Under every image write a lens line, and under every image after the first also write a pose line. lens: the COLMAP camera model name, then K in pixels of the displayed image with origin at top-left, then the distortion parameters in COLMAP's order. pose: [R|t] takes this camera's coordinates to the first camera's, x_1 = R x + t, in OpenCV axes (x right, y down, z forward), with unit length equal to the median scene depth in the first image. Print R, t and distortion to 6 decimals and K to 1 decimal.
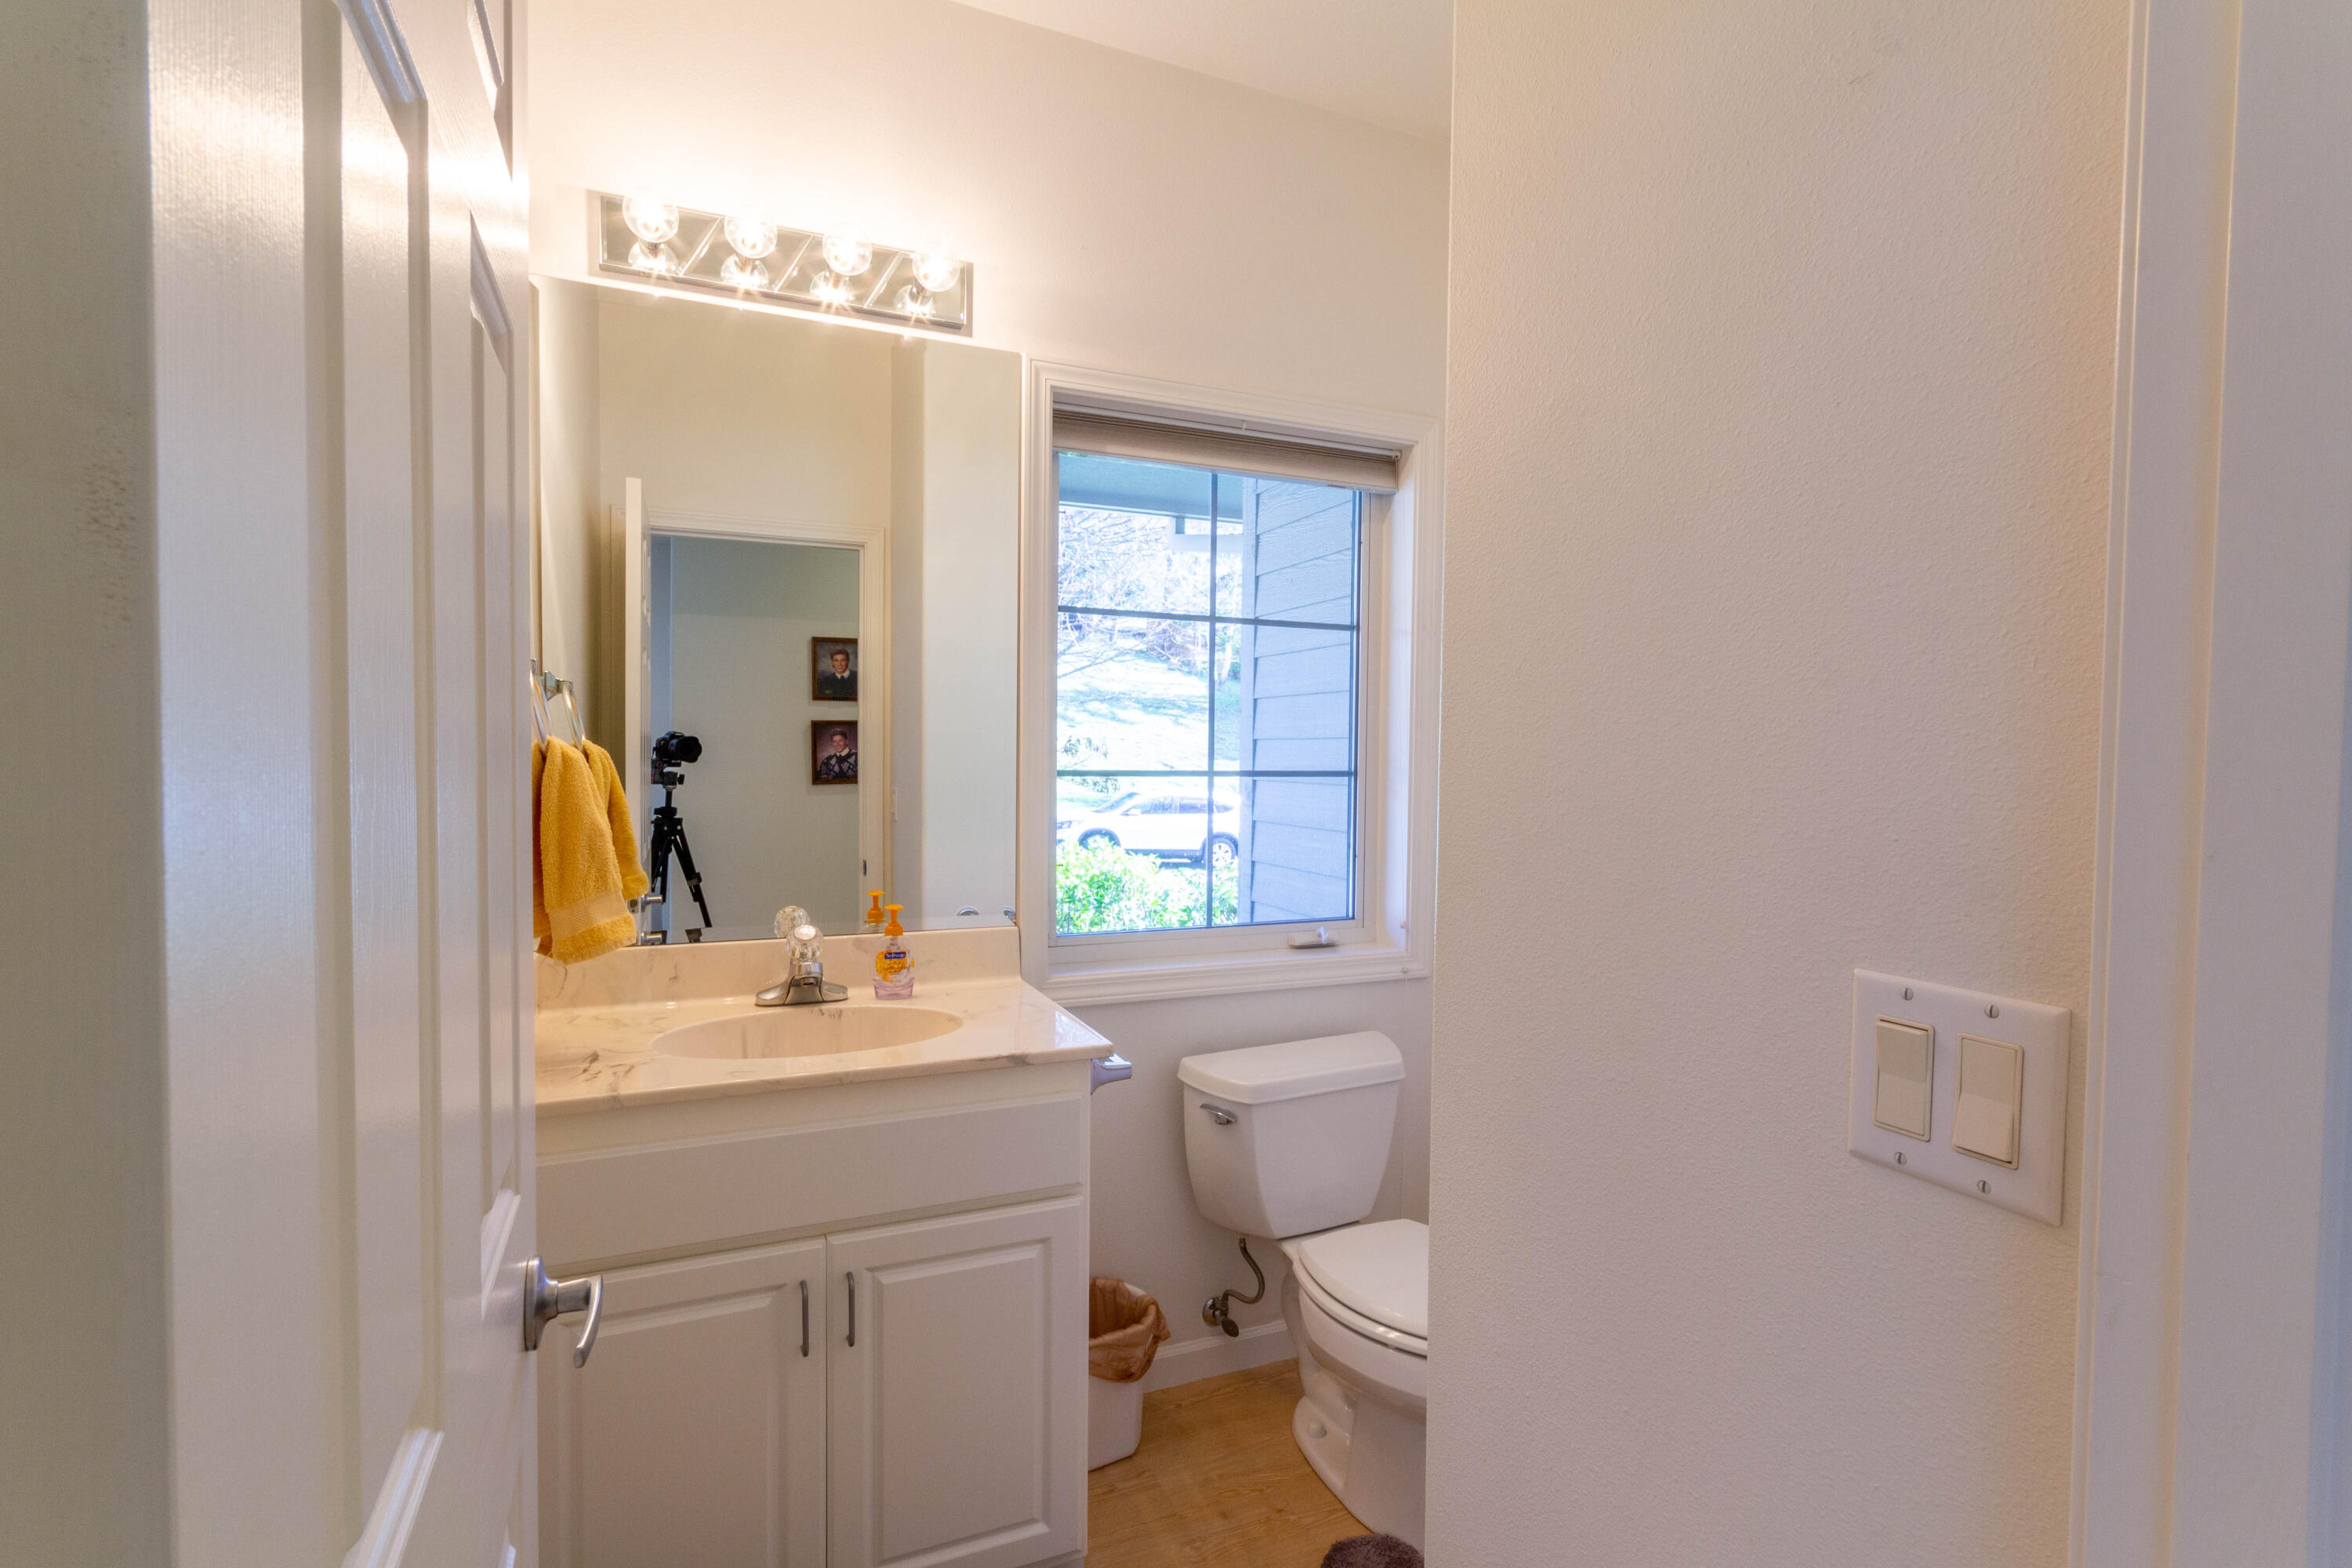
lens RADIAL K [[1285.7, 0, 1176.4], [0, 1285.7, 753.0], [0, 0, 1]] dist [0.048694, 0.000045]
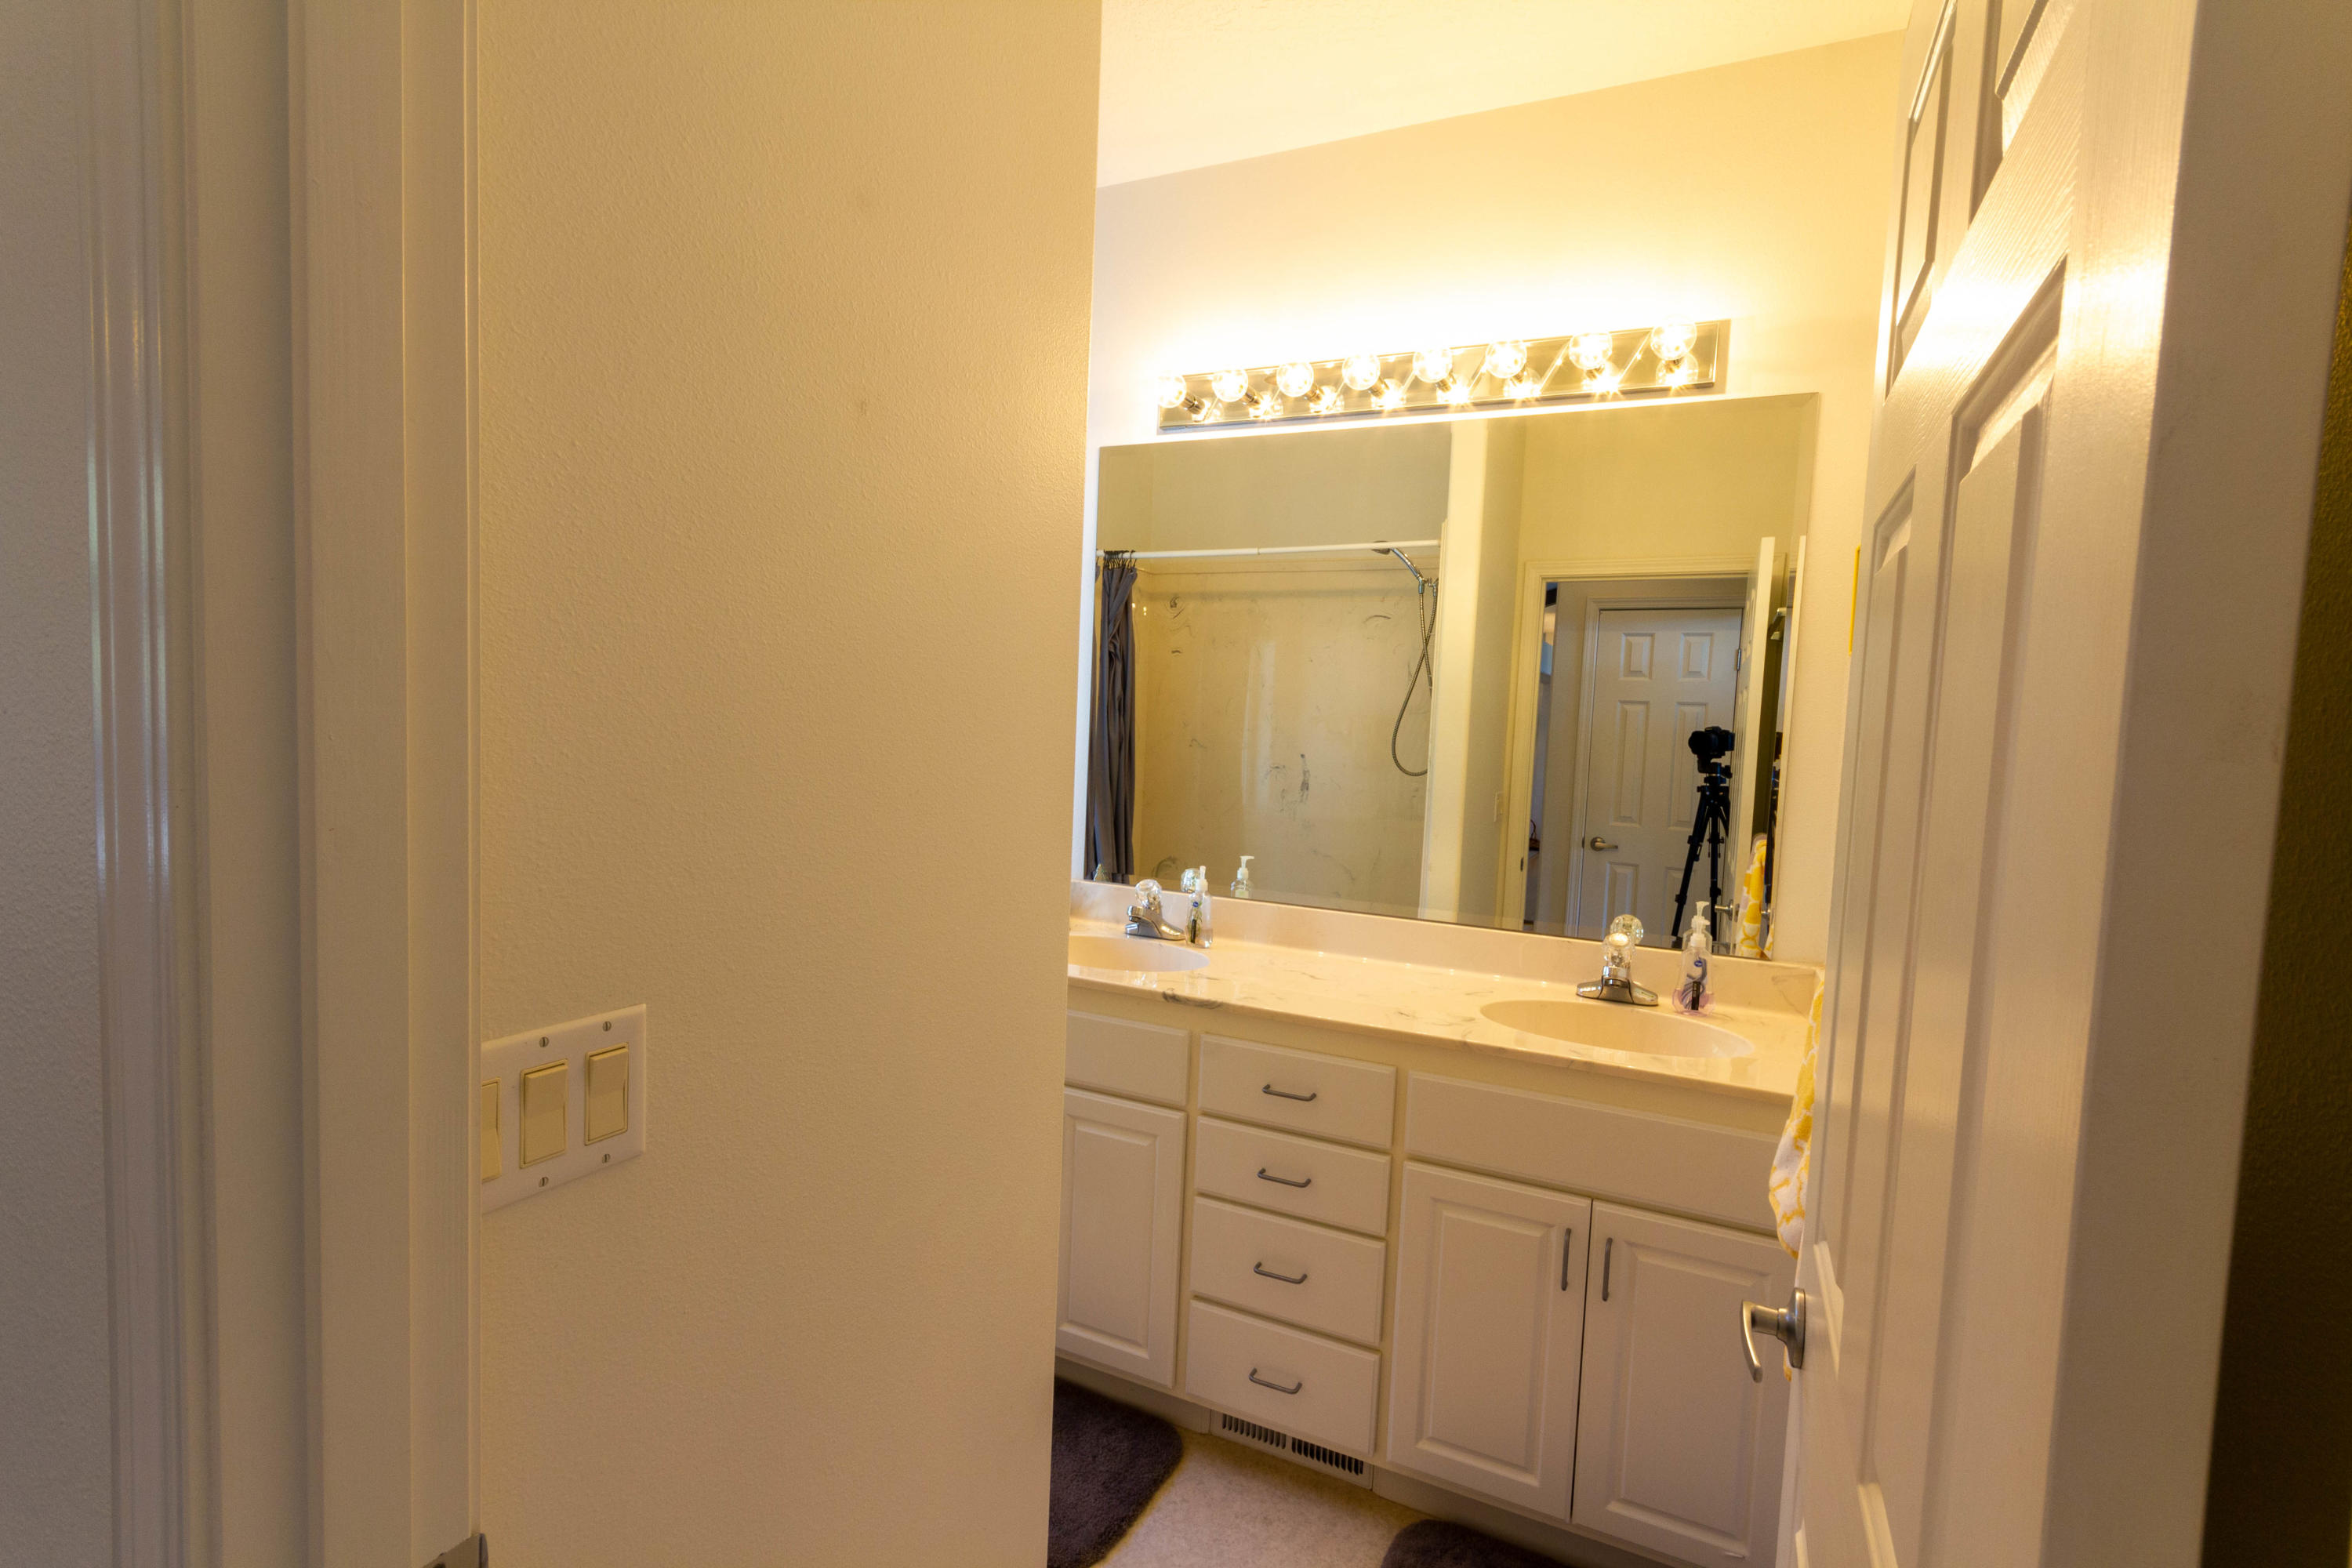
lens RADIAL K [[1068.3, 0, 1192.2], [0, 1068.3, 789.9], [0, 0, 1]] dist [0.001910, 0.001009]
pose [[0.639519, 0.053876, -0.766885, 0.206712], [-0.054594, 0.998206, 0.024600, 0.002268], [0.766834, 0.026136, 0.641313, 0.101108]]
